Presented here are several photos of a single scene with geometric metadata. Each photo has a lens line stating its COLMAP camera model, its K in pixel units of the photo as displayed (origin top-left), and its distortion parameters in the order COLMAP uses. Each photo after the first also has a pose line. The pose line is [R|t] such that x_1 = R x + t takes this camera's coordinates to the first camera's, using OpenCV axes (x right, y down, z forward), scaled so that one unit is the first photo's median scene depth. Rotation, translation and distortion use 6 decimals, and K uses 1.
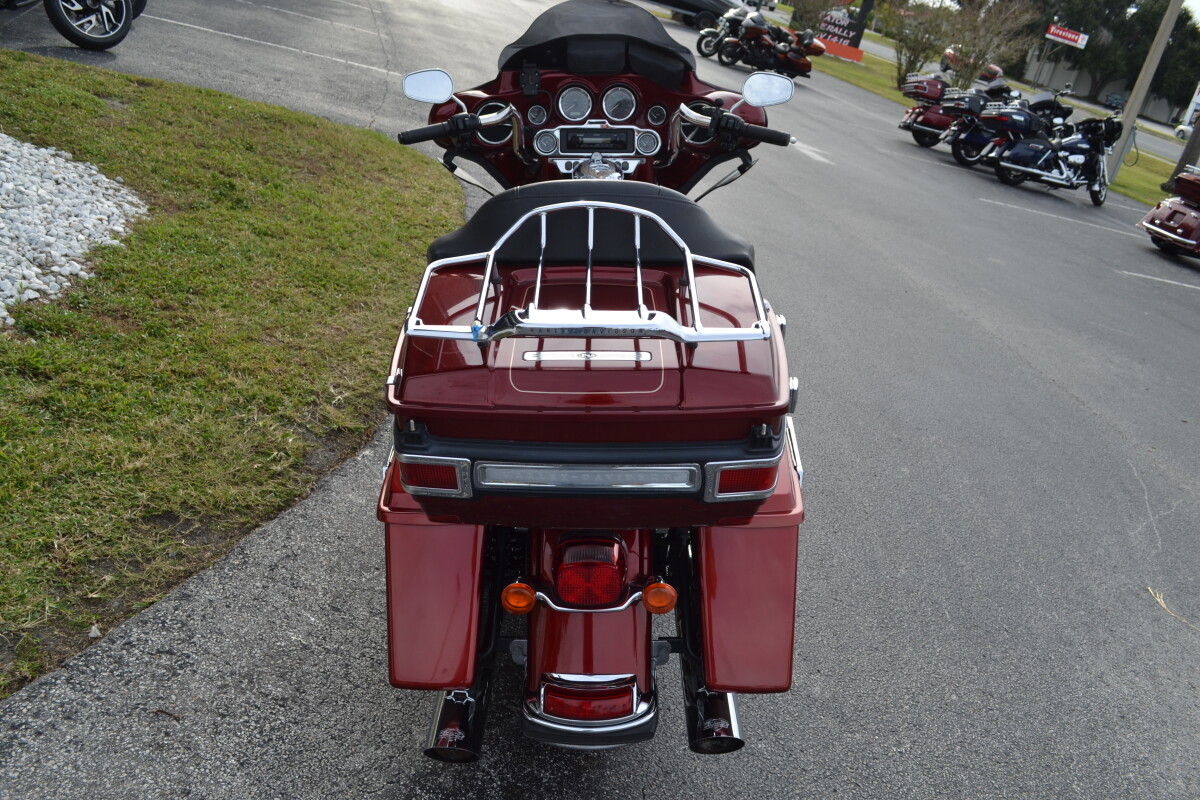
lens RADIAL K [[1123.4, 0, 591.5], [0, 1123.4, 403.4], [0, 0, 1]] dist [-0.020298, 0.000000]
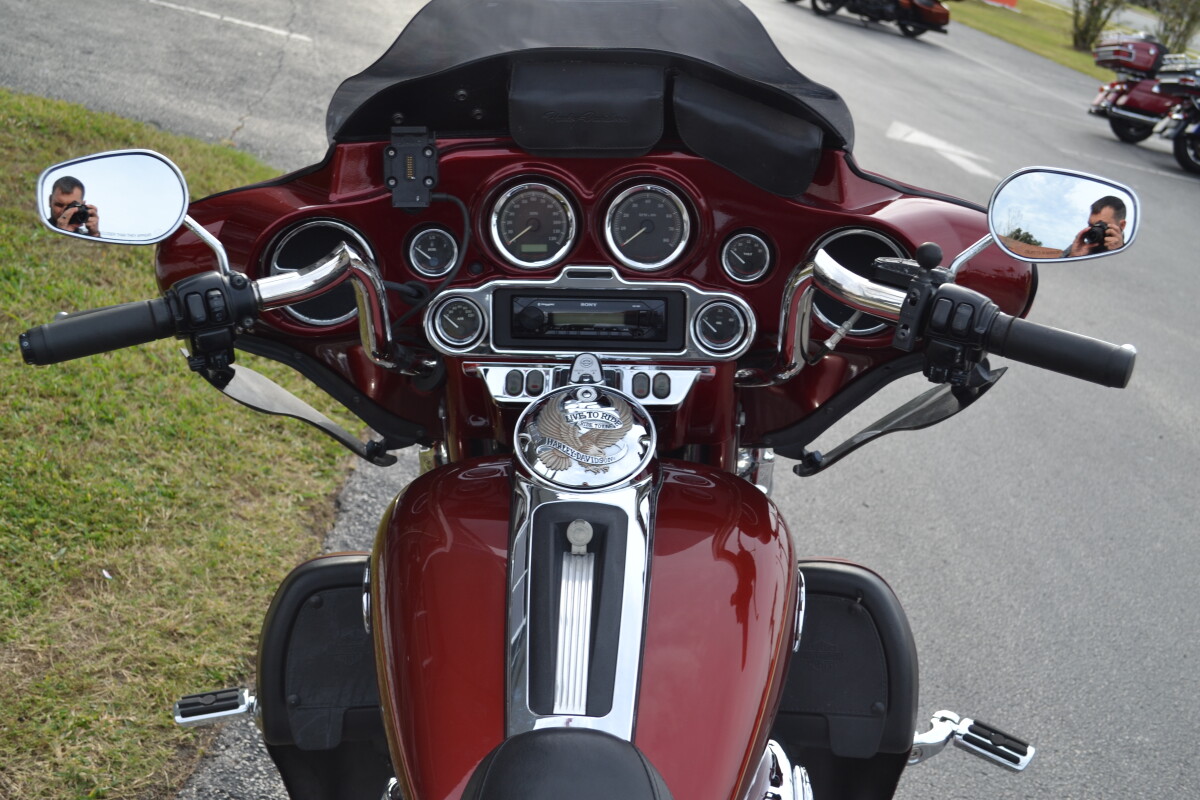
lens RADIAL K [[1497.7, 0, 606.3], [0, 1497.7, 397.3], [0, 0, 1]] dist [0.020807, 0.000000]
pose [[0.999860, 0.011061, -0.012551, 0.010068], [-0.011467, 0.999398, -0.032750, -0.109211], [0.012181, 0.032890, 0.999385, 0.279263]]
